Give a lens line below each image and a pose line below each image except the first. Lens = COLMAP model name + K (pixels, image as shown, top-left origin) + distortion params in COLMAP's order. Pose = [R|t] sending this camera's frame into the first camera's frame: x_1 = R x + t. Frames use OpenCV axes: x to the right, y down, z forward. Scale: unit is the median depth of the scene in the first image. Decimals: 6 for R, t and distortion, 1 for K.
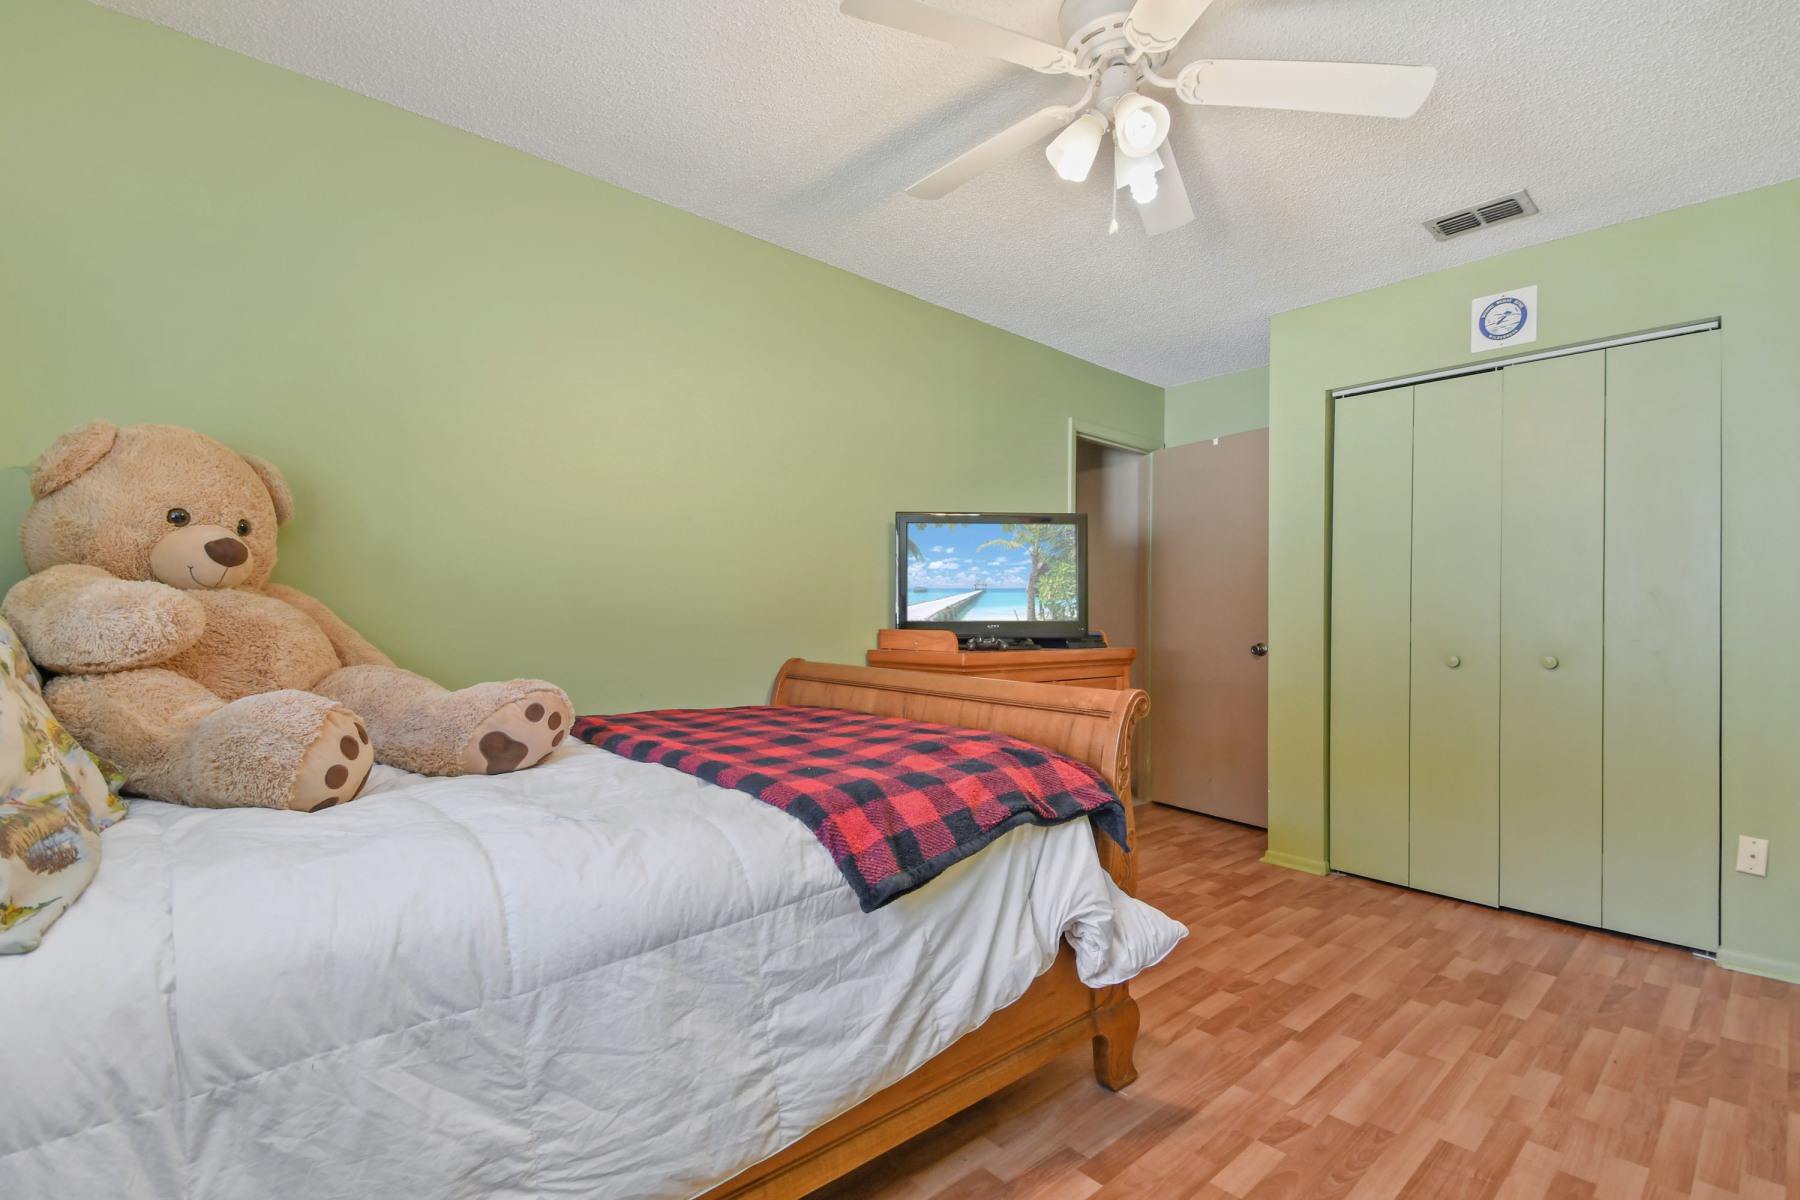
lens RADIAL K [[828.1, 0, 916.7], [0, 828.1, 619.8], [0, 0, 1]] dist [-0.000799, -0.014683]
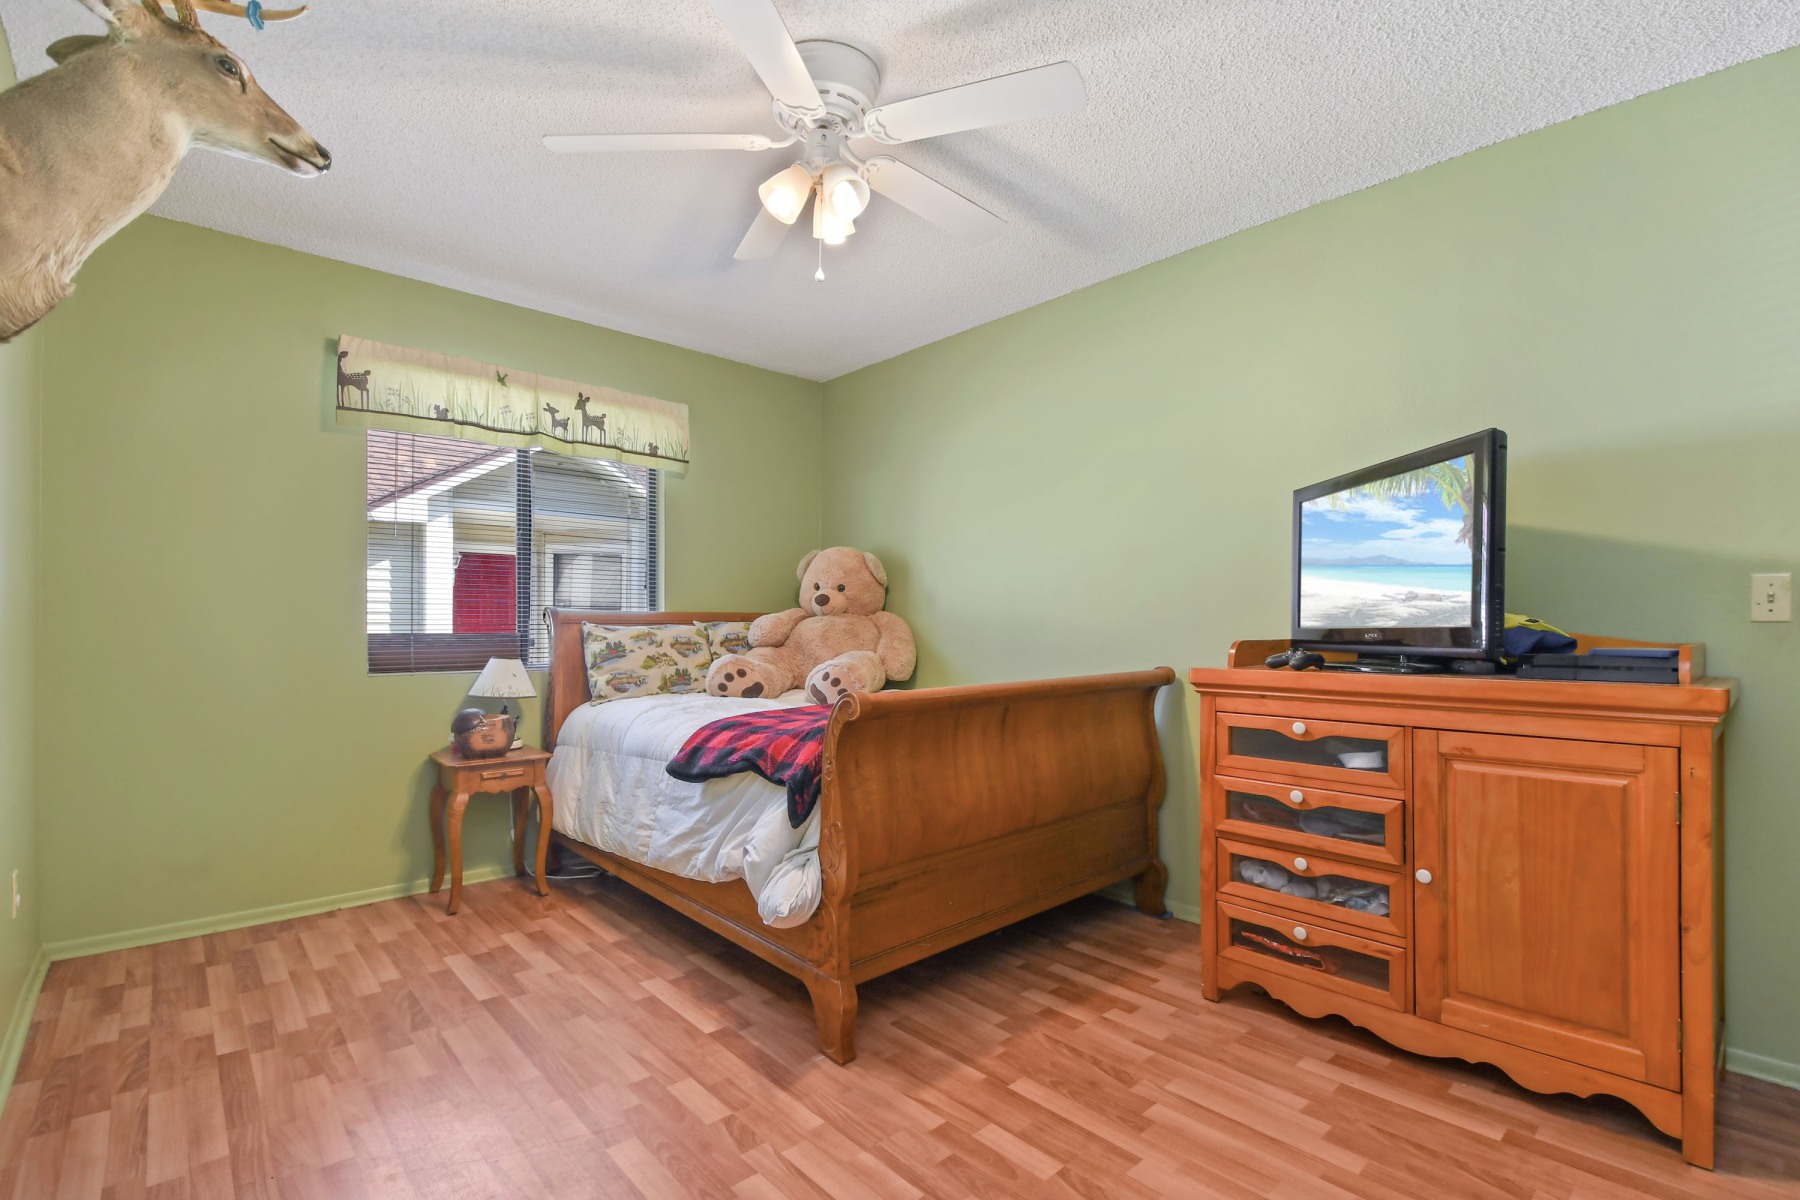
lens RADIAL K [[828.1, 0, 916.7], [0, 828.1, 619.8], [0, 0, 1]] dist [-0.000799, -0.014683]
pose [[-0.004969, -0.021876, -0.999748, 1.407743], [-0.000081, 0.999761, -0.021876, 0.018506], [0.999988, -0.000028, -0.004969, 1.174687]]
